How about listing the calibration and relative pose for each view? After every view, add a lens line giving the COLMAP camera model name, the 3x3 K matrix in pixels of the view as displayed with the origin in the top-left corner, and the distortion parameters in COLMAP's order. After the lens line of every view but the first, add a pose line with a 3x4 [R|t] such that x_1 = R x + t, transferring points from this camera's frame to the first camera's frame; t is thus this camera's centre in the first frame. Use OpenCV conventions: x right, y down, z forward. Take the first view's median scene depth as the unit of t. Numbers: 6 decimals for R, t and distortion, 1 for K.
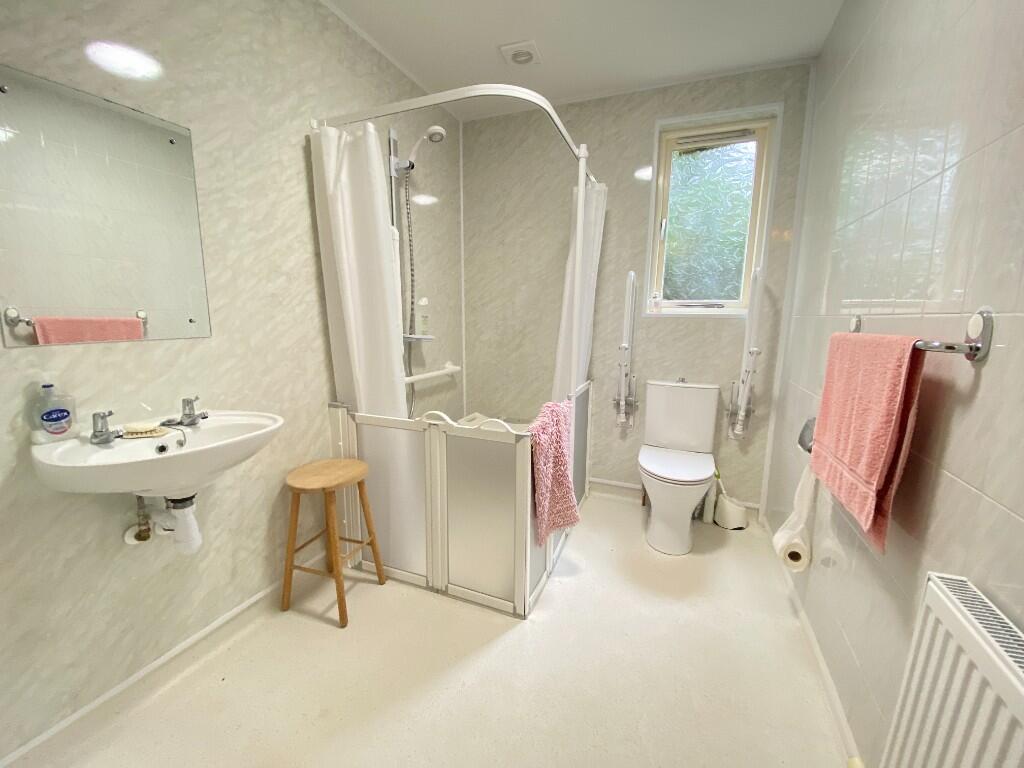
lens RADIAL K [[413.9, 0, 512.0], [0, 413.9, 384.0], [0, 0, 1]] dist [0.035247, -0.025830]
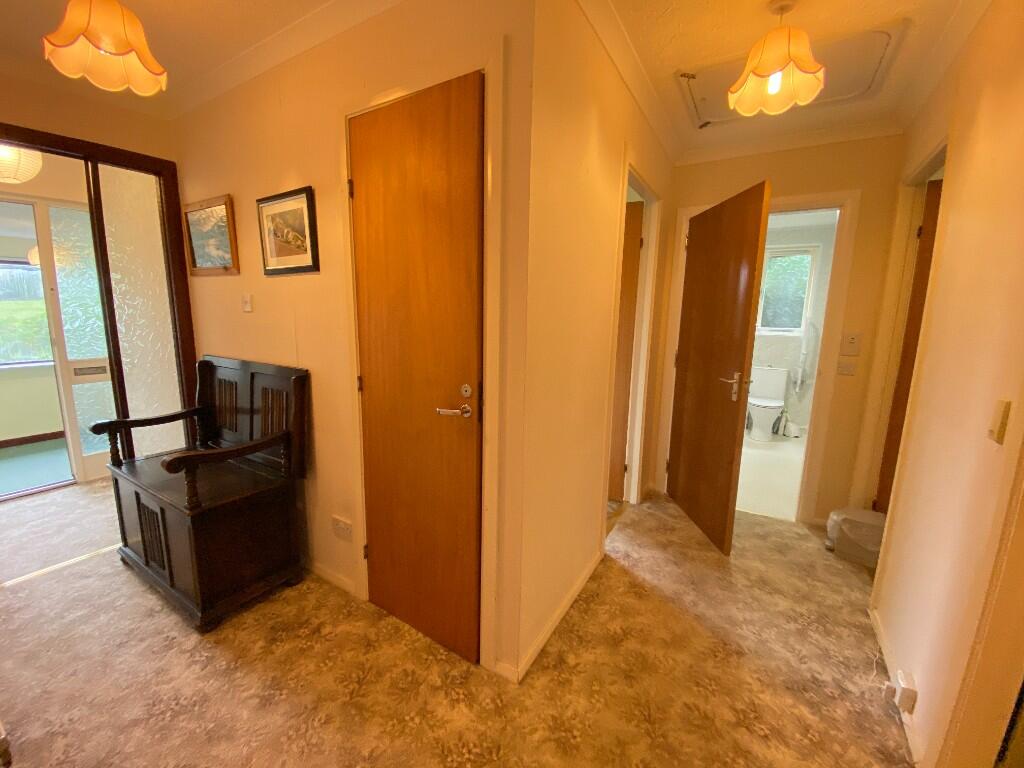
lens RADIAL K [[413.9, 0, 512.0], [0, 413.9, 384.0], [0, 0, 1]] dist [0.035247, -0.025830]
pose [[0.988580, 0.039465, -0.145436, -0.578896], [-0.042982, 0.998853, -0.021120, 0.183578], [0.144436, 0.027130, 0.989142, -1.302561]]
